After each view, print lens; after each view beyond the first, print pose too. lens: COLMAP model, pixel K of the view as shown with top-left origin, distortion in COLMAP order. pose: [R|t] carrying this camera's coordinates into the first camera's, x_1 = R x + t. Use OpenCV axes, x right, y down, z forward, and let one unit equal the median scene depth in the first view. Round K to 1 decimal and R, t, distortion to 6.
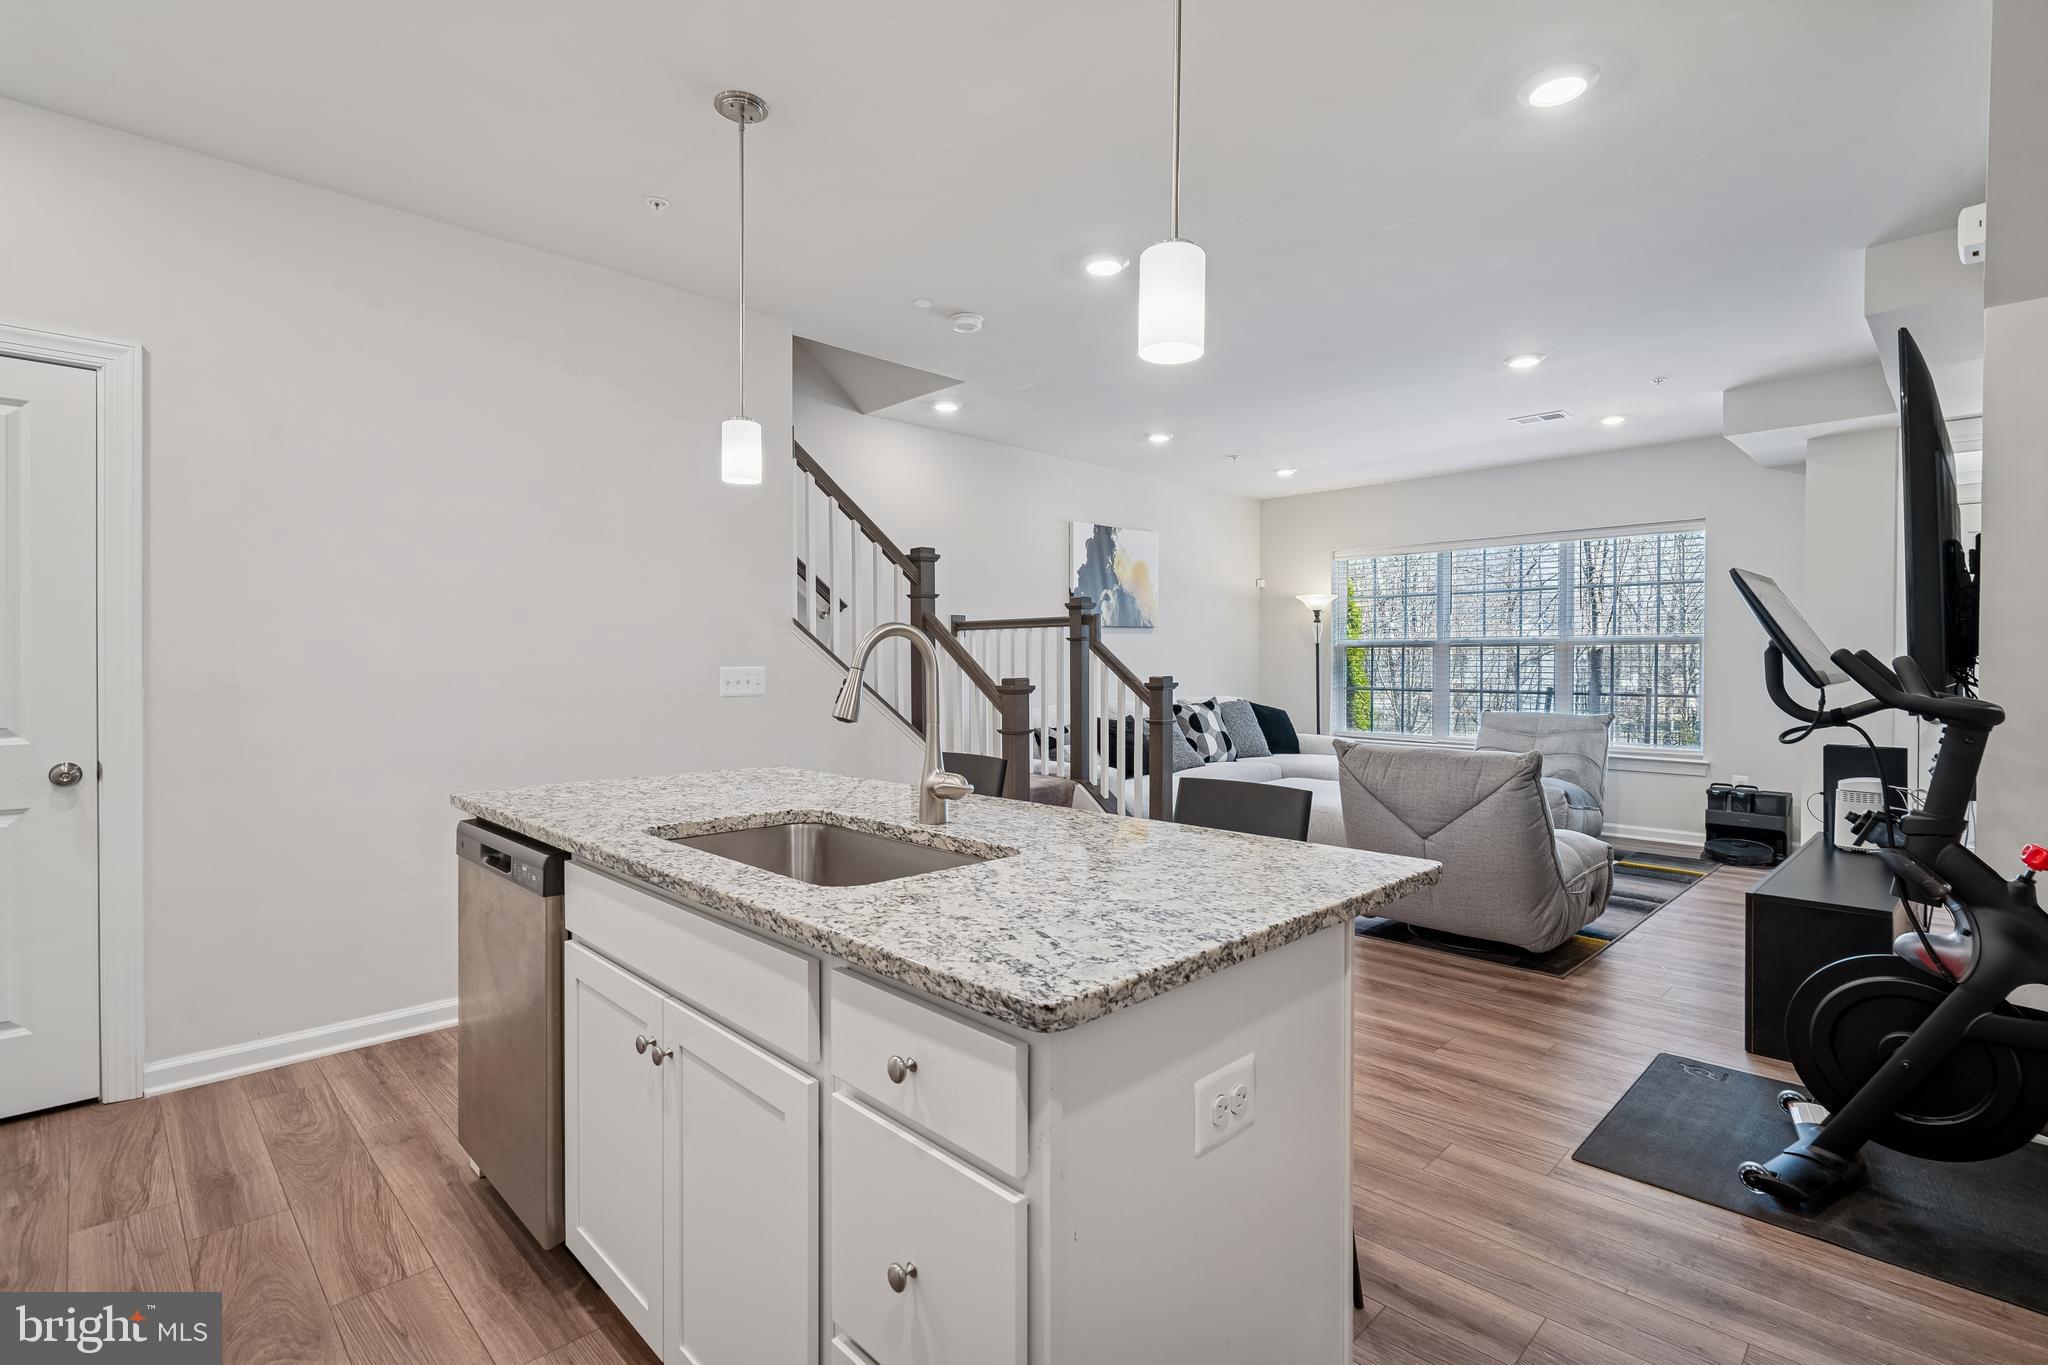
lens RADIAL K [[954.3, 0, 1027.6], [0, 954.3, 674.4], [0, 0, 1]] dist [-0.004944, 0.002296]
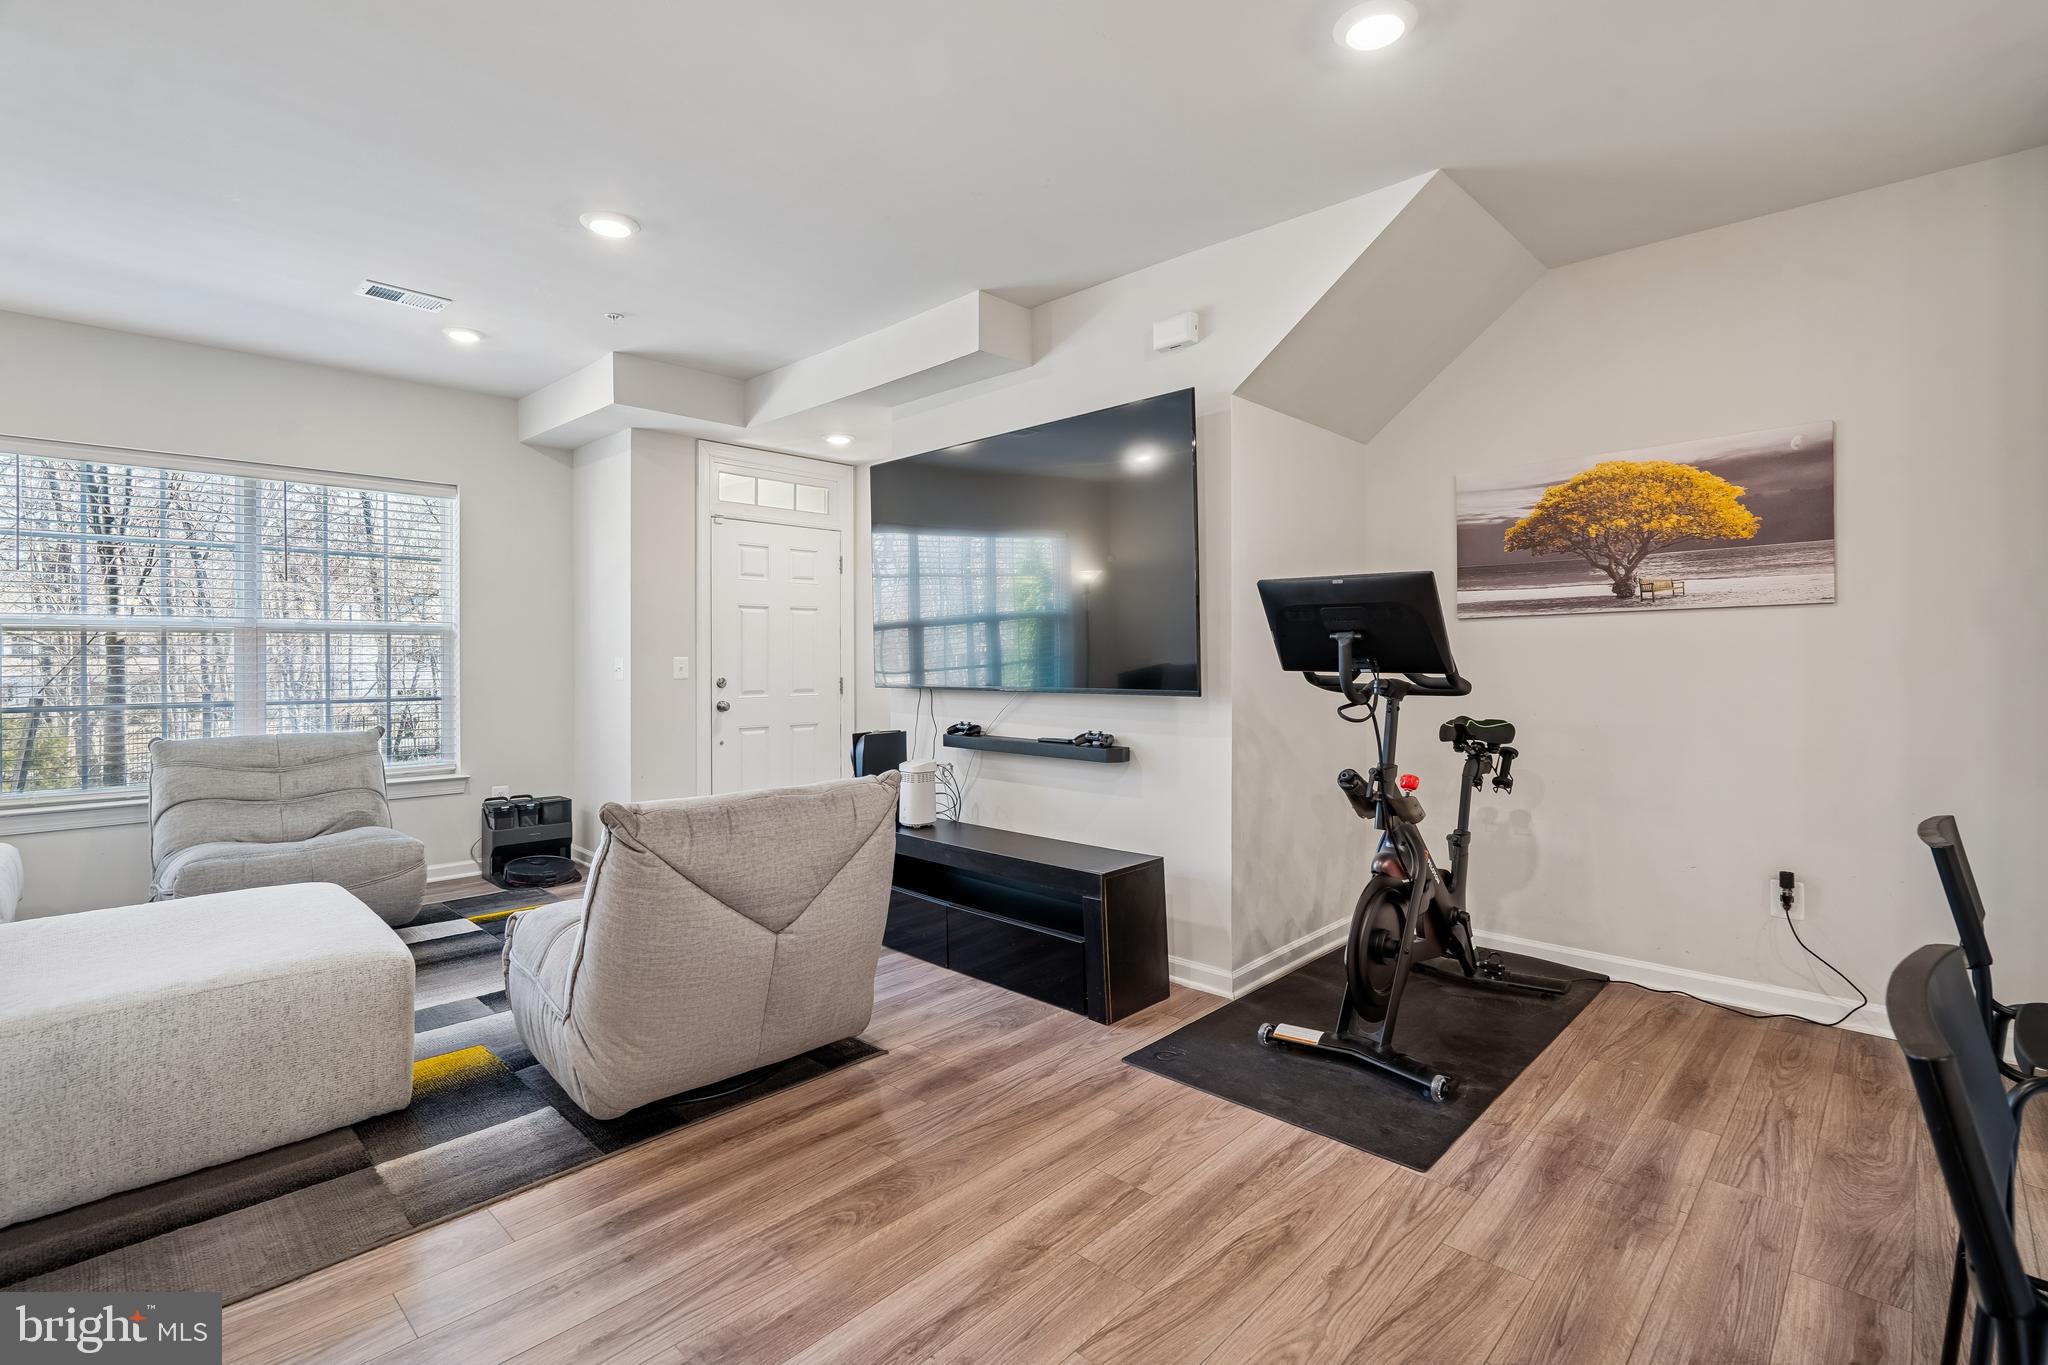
lens RADIAL K [[954.3, 0, 1029.0], [0, 954.3, 660.1], [0, 0, 1]] dist [-0.004944, 0.002296]
pose [[-0.024887, -0.003278, 0.999685, -0.136589], [0.015260, 0.999877, 0.003658, -0.005759], [-0.999574, 0.015346, -0.024834, 0.517367]]
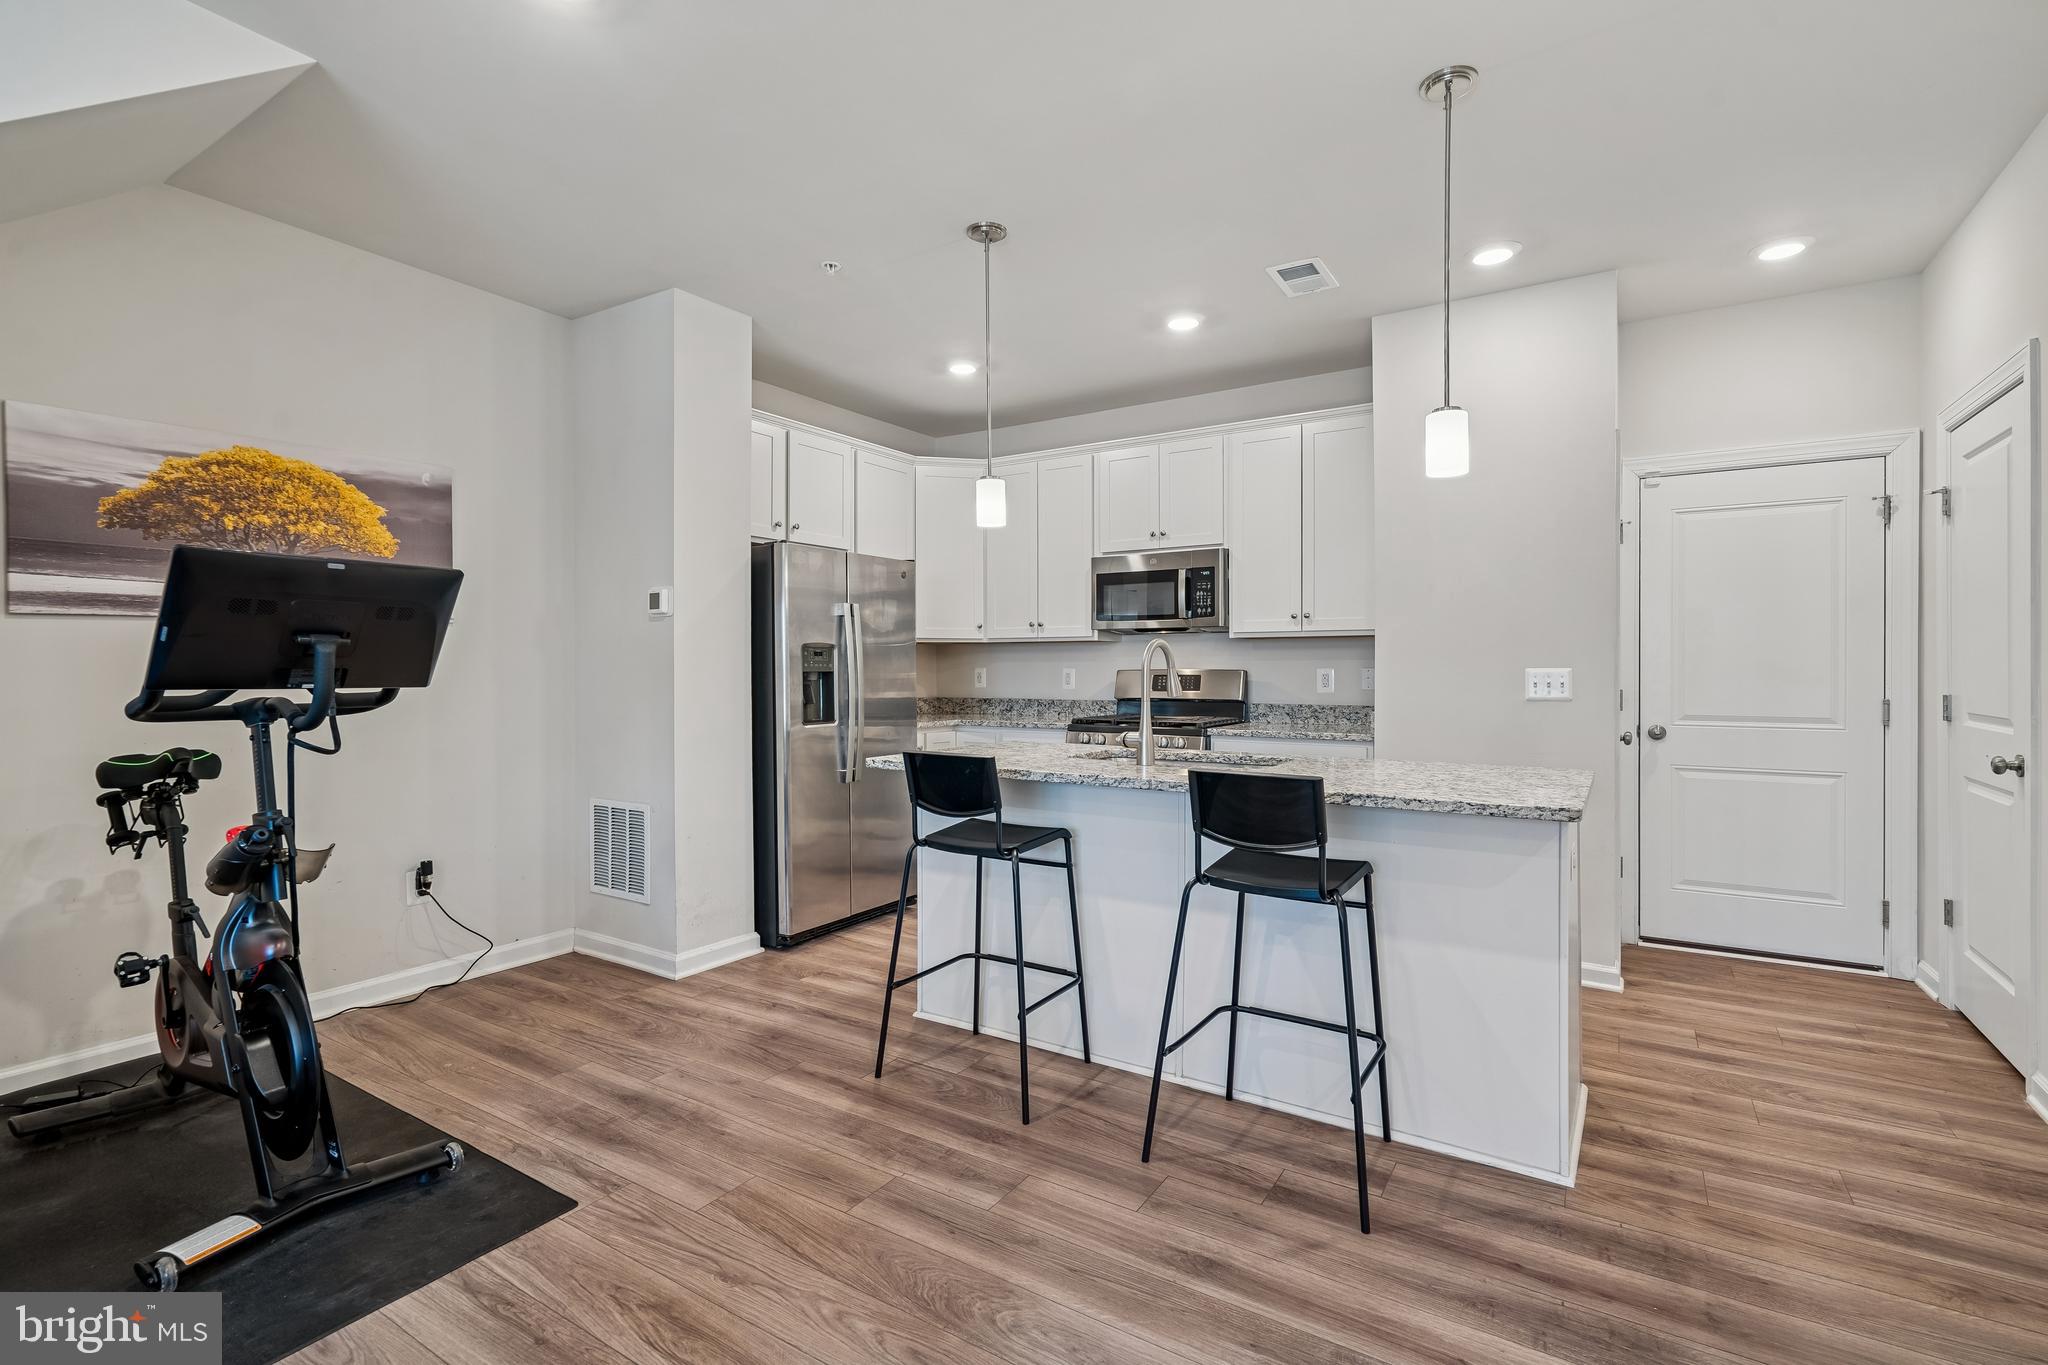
lens RADIAL K [[954.3, 0, 1017.8], [0, 954.3, 666.0], [0, 0, 1]] dist [-0.004944, 0.002296]
pose [[-0.975907, 0.002256, -0.218176, 0.131124], [-0.000330, 0.999930, 0.011817, -0.007928], [0.218187, 0.011604, -0.975838, 0.726031]]
